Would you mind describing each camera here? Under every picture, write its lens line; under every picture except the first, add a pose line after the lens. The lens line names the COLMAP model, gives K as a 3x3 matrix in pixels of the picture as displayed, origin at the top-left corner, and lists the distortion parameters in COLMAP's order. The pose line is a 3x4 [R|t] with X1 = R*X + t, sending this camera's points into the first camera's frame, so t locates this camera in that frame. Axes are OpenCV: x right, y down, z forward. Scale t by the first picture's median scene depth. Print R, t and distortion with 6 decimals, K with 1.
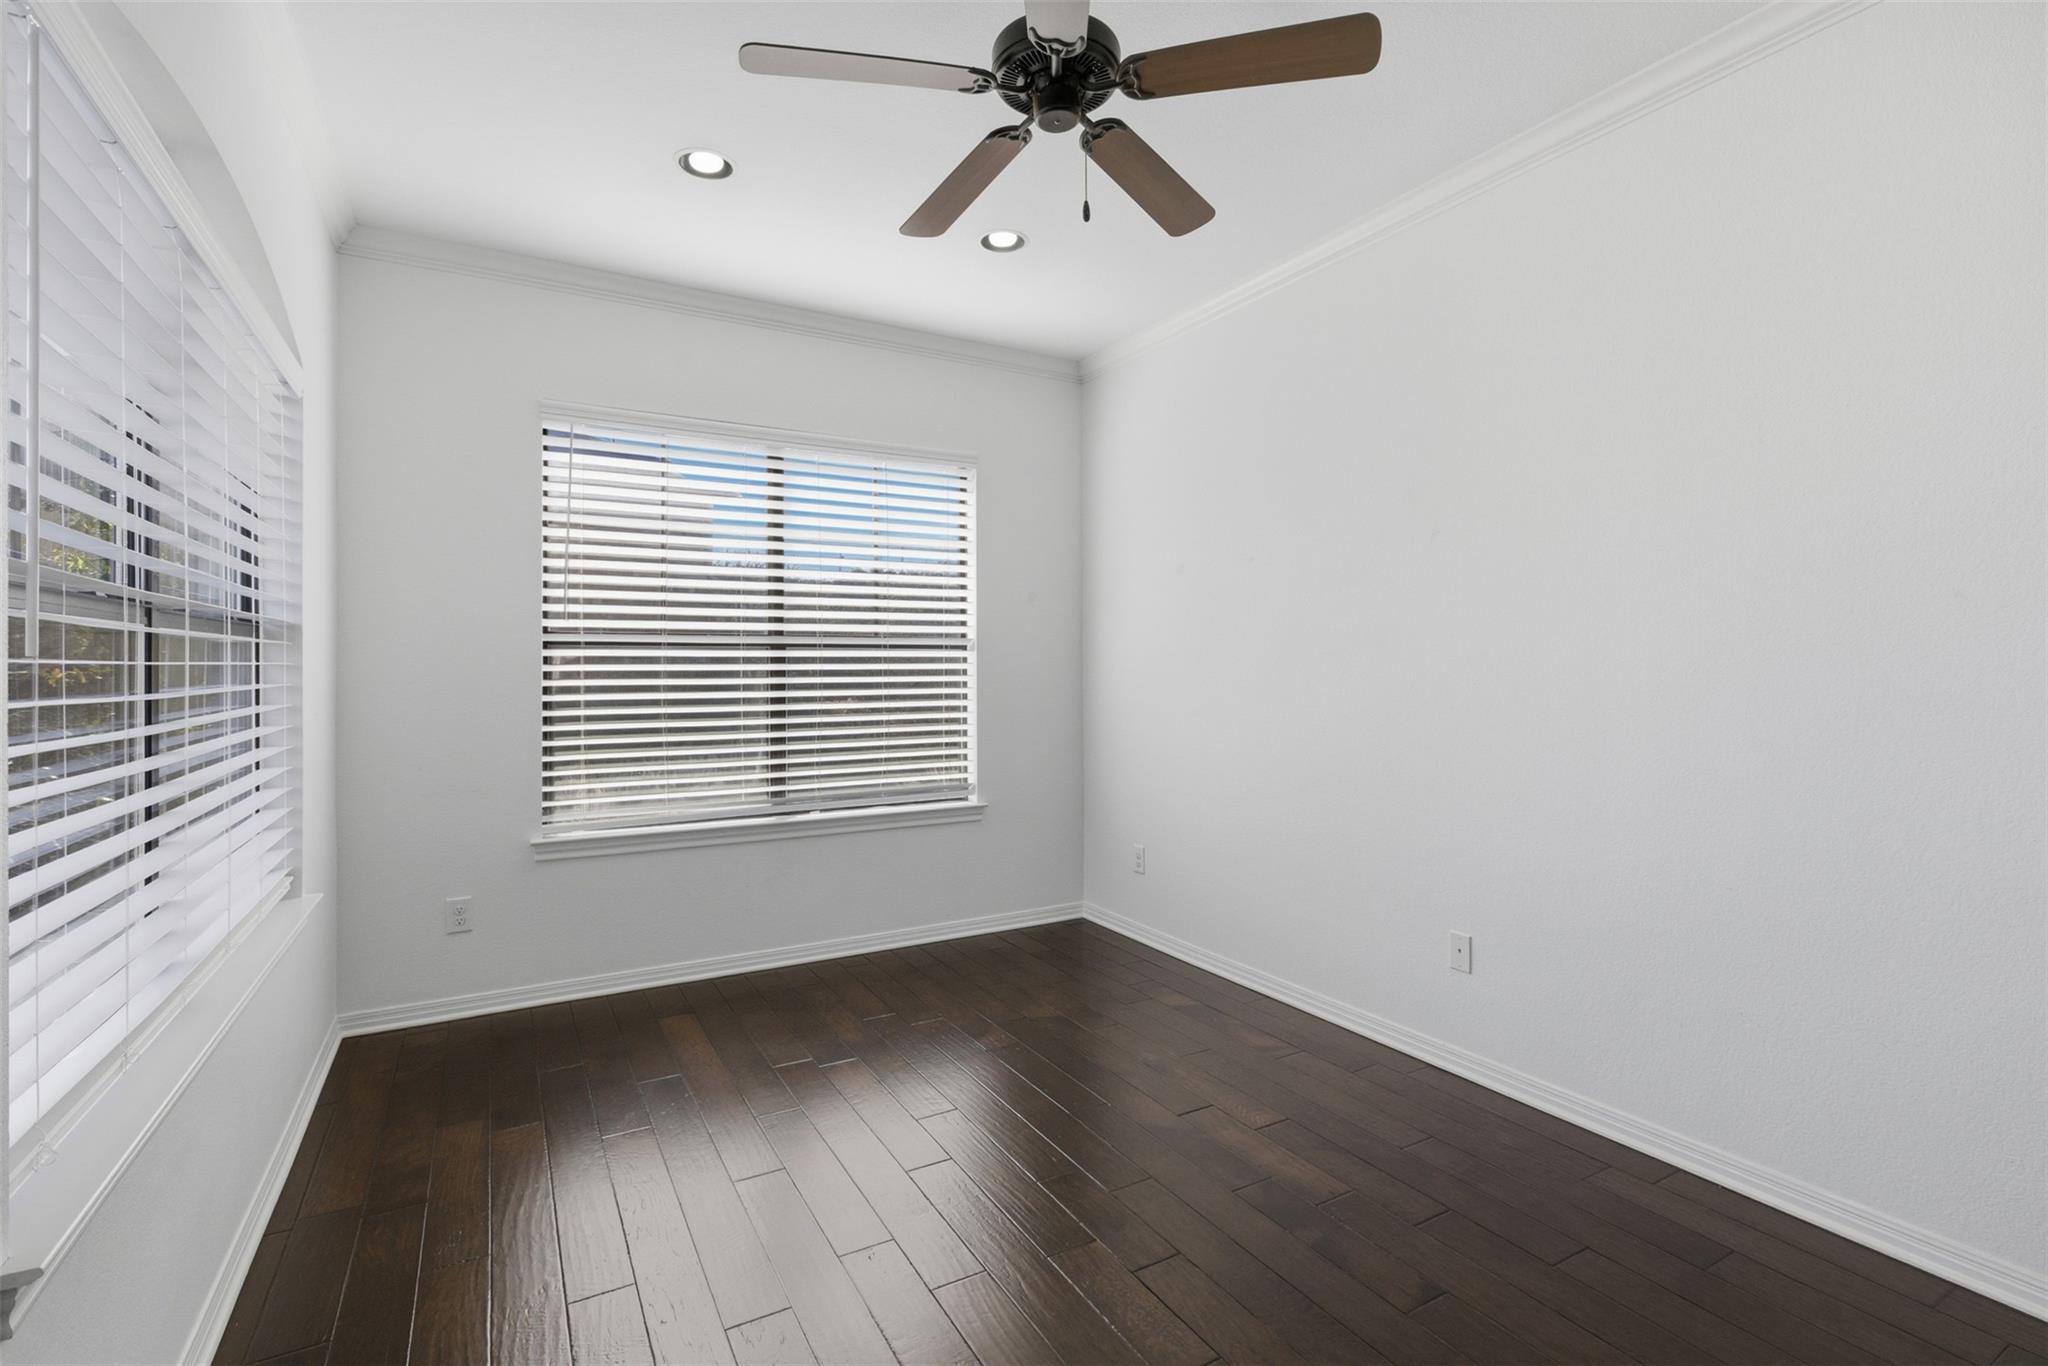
lens RADIAL K [[924.2, 0, 1040.6], [0, 924.2, 679.1], [0, 0, 1]] dist [-0.004128, 0.004098]
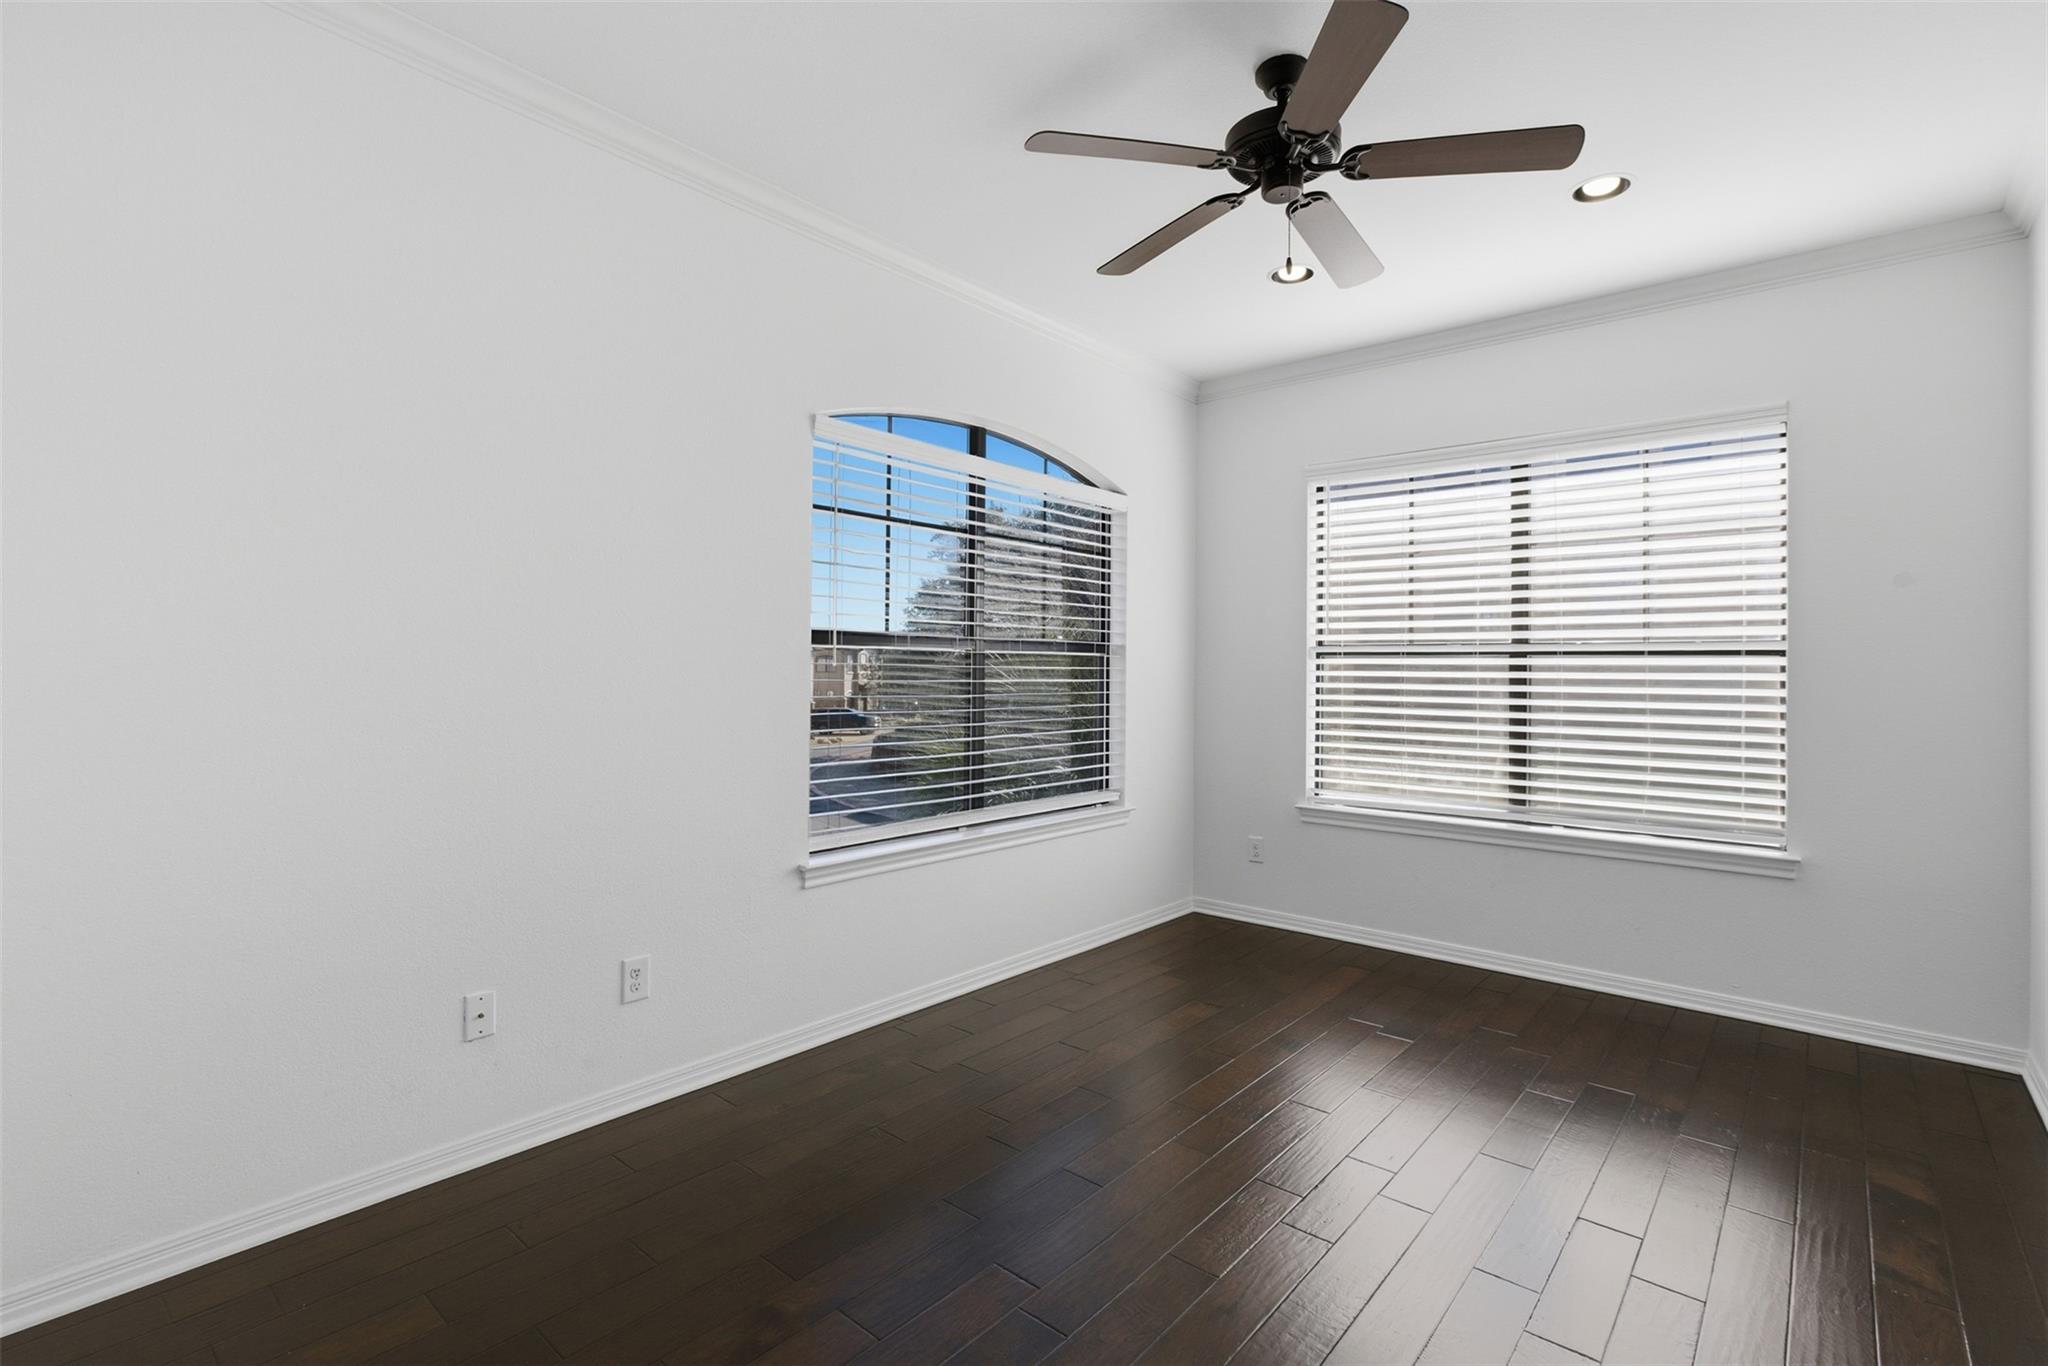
lens RADIAL K [[924.2, 0, 1024.5], [0, 924.2, 671.8], [0, 0, 1]] dist [-0.004128, 0.004098]
pose [[0.359941, 0.007304, -0.932946, 0.503451], [-0.024067, 0.999709, -0.001458, -0.002284], [0.932665, 0.022978, 0.360012, 0.153697]]
